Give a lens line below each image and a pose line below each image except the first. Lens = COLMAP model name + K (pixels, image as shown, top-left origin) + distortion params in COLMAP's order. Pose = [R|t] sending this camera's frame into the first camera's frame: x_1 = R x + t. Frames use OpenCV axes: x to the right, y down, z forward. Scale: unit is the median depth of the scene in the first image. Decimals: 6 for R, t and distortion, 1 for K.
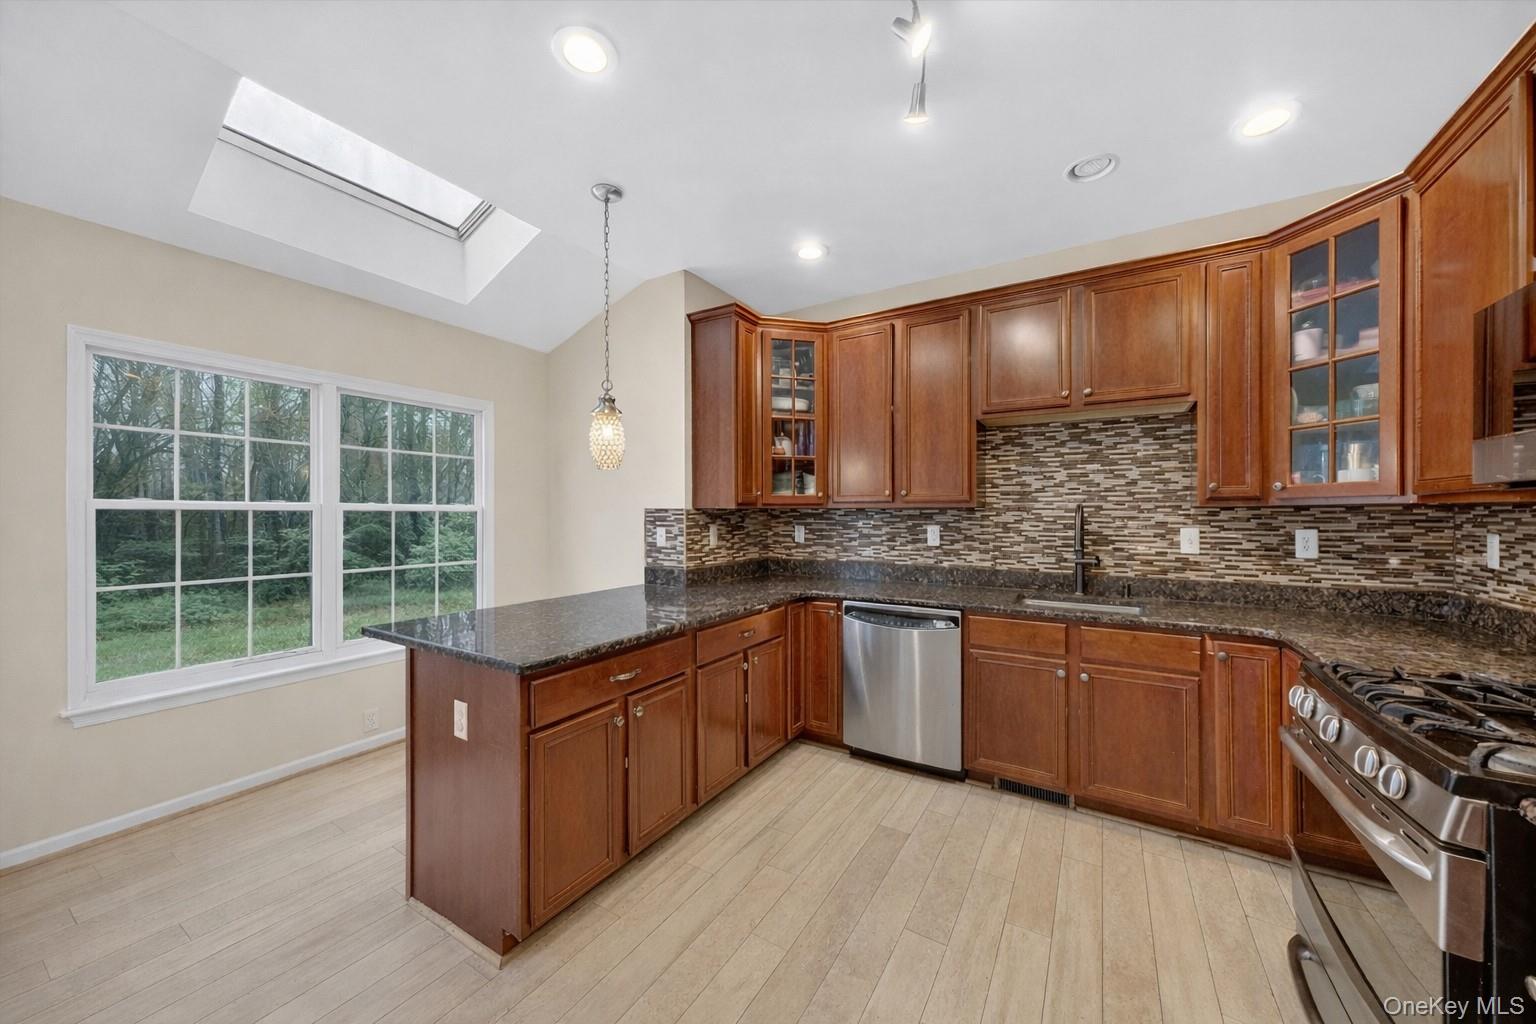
lens RADIAL K [[551.5, 0, 769.4], [0, 551.5, 515.4], [0, 0, 1]] dist [0.014705, 0.000205]
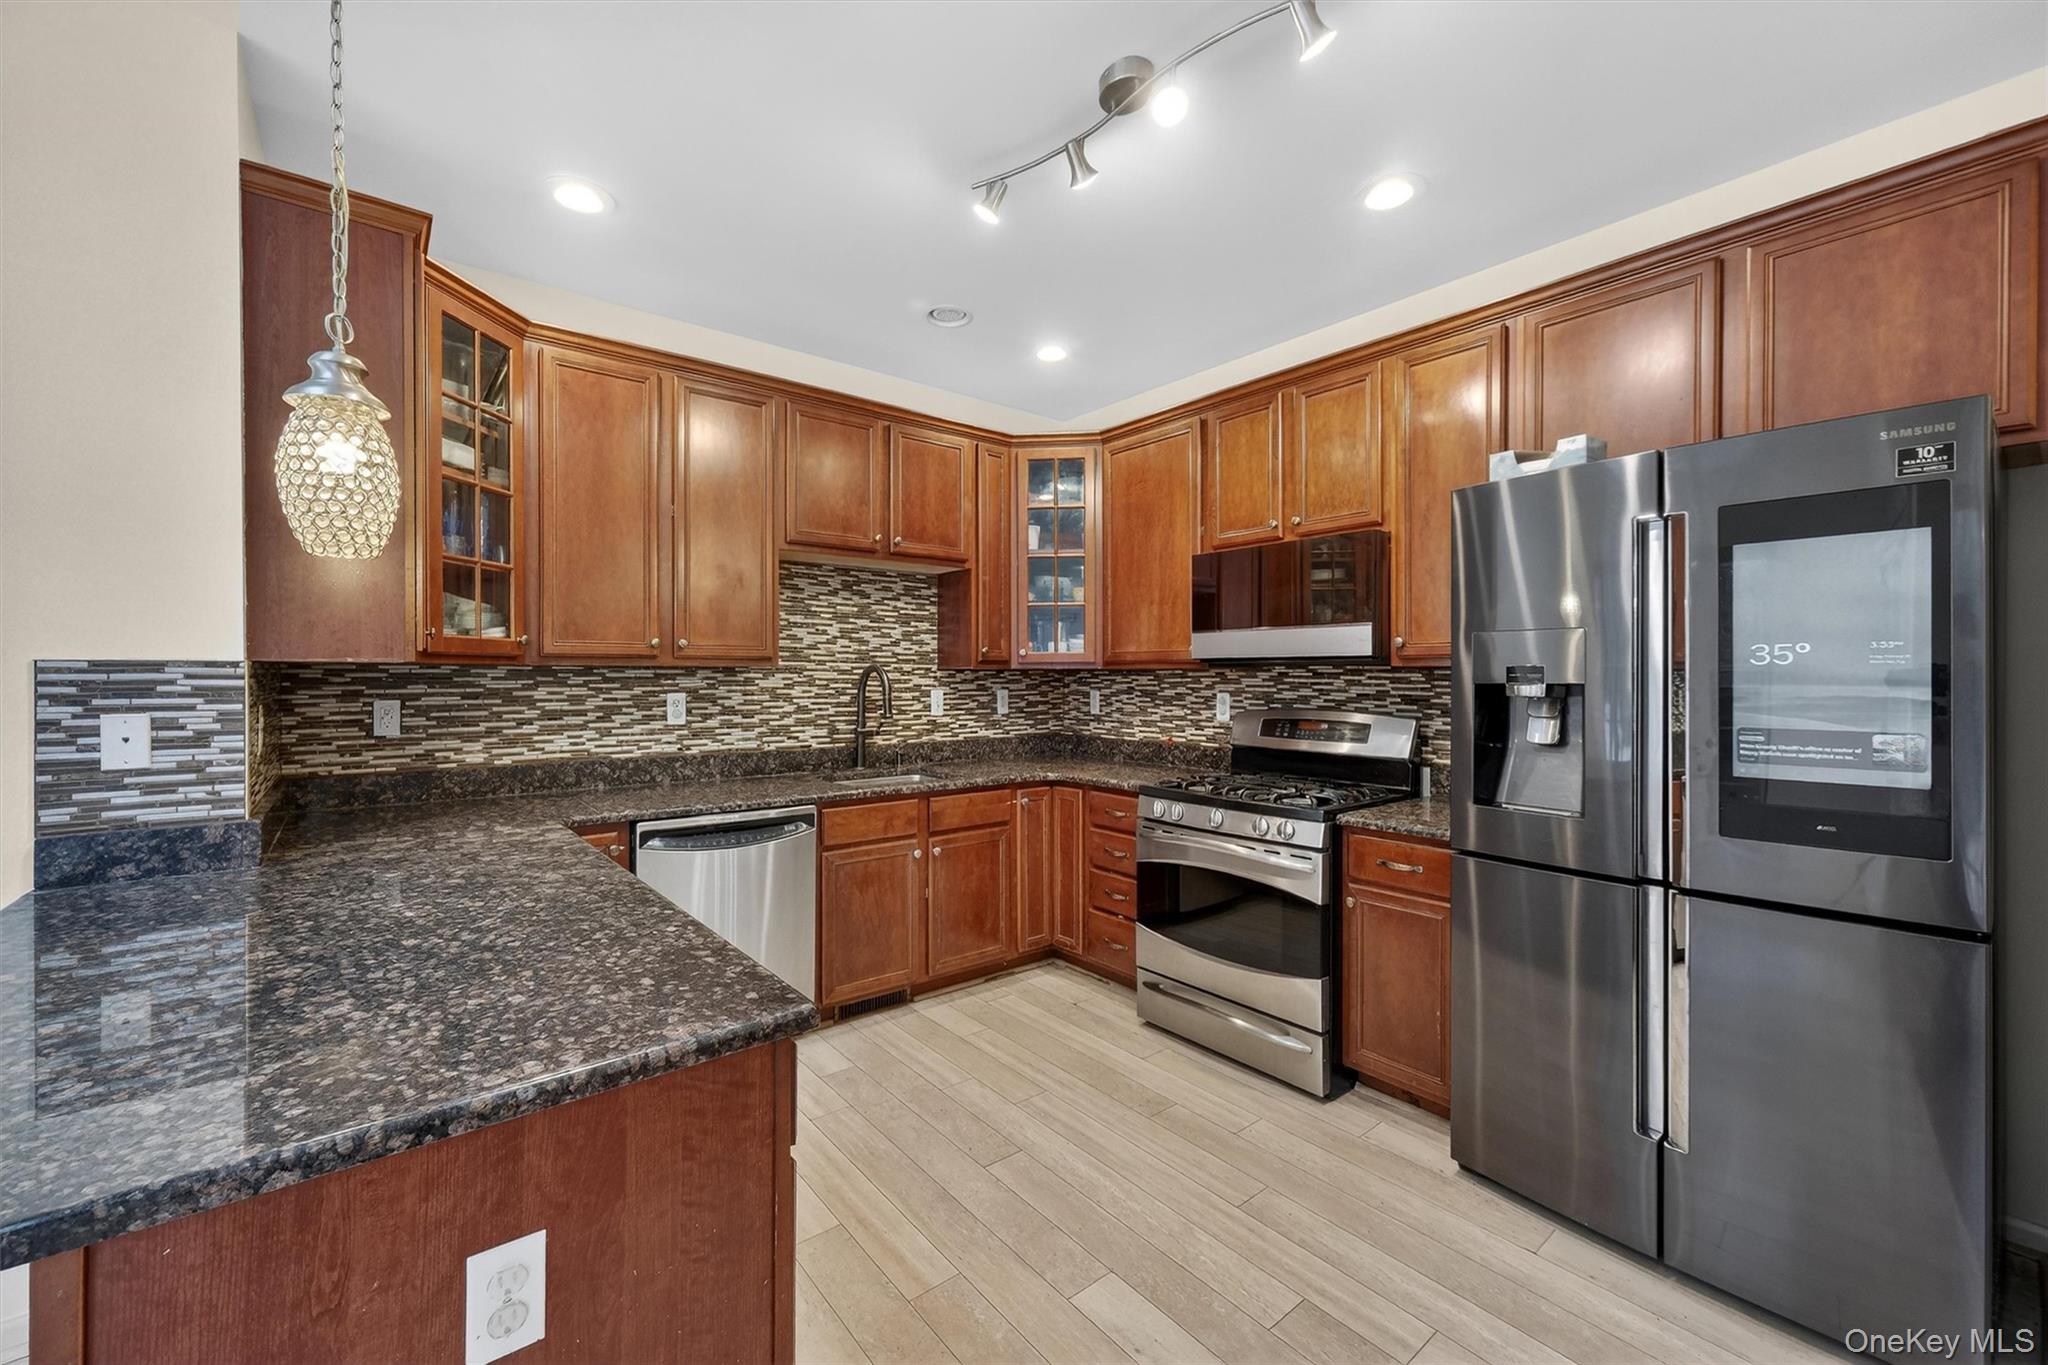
lens RADIAL K [[810.7, 0, 1022.1], [0, 810.7, 679.1], [0, 0, 1]] dist [-0.003686, 0.001179]
pose [[0.339759, -0.003770, 0.940505, -0.523081], [0.001183, 0.999993, 0.003581, -0.002150], [-0.940512, -0.000104, 0.339761, 0.314298]]
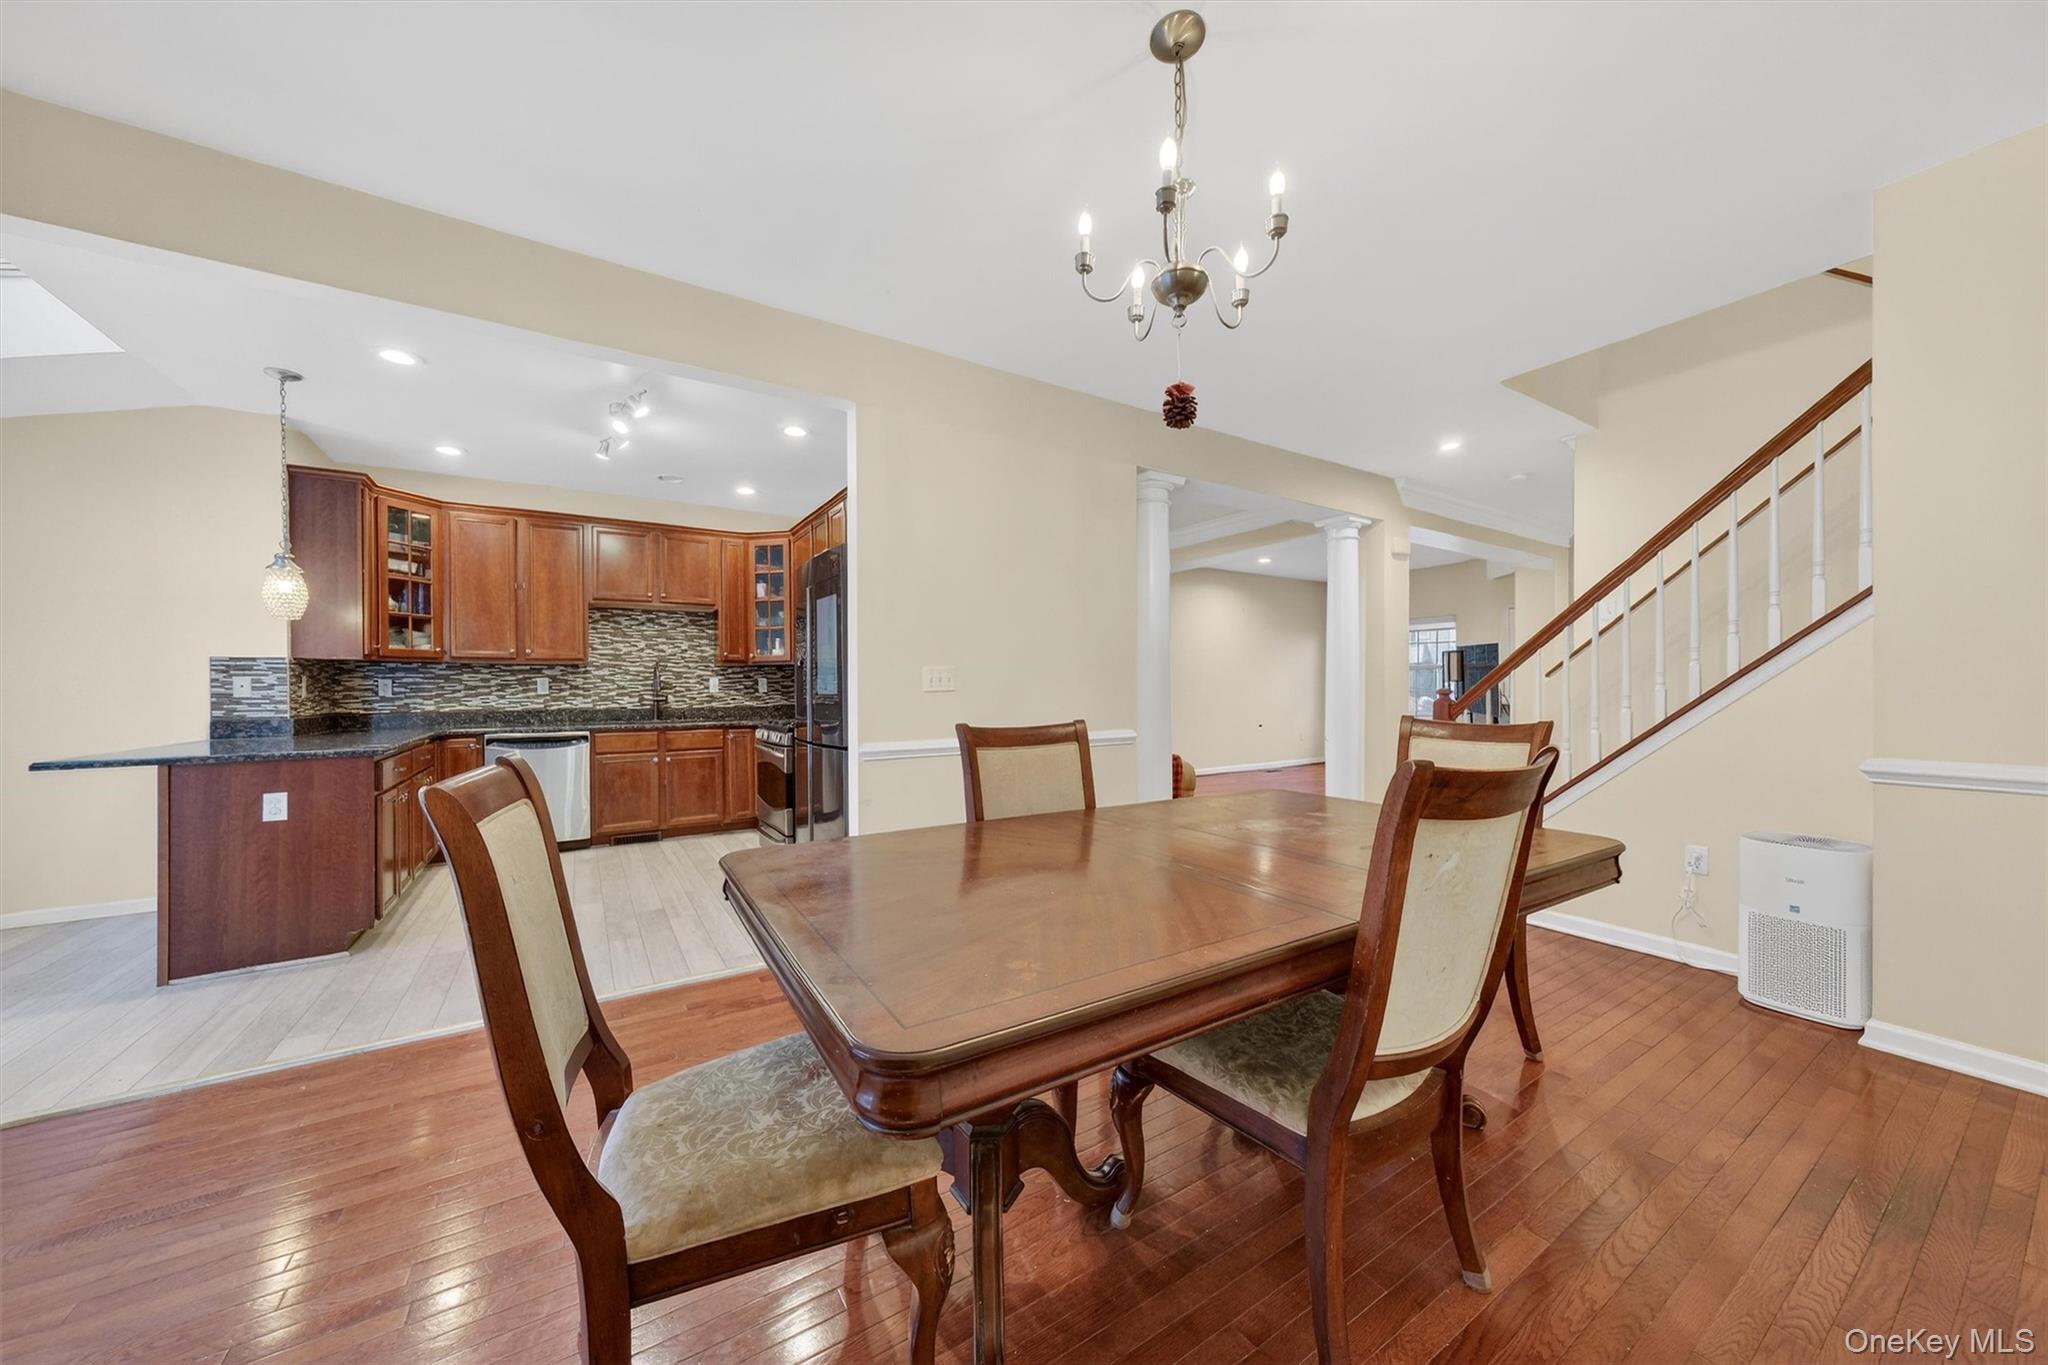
lens RADIAL K [[693.5, 0, 1019.5], [0, 693.5, 691.7], [0, 0, 1]] dist [0.000787, 0.000024]
pose [[0.441853, -0.009682, 0.897035, -0.728883], [0.010387, 0.999930, 0.005676, 0.057912], [-0.897028, 0.006810, 0.441922, -0.779118]]
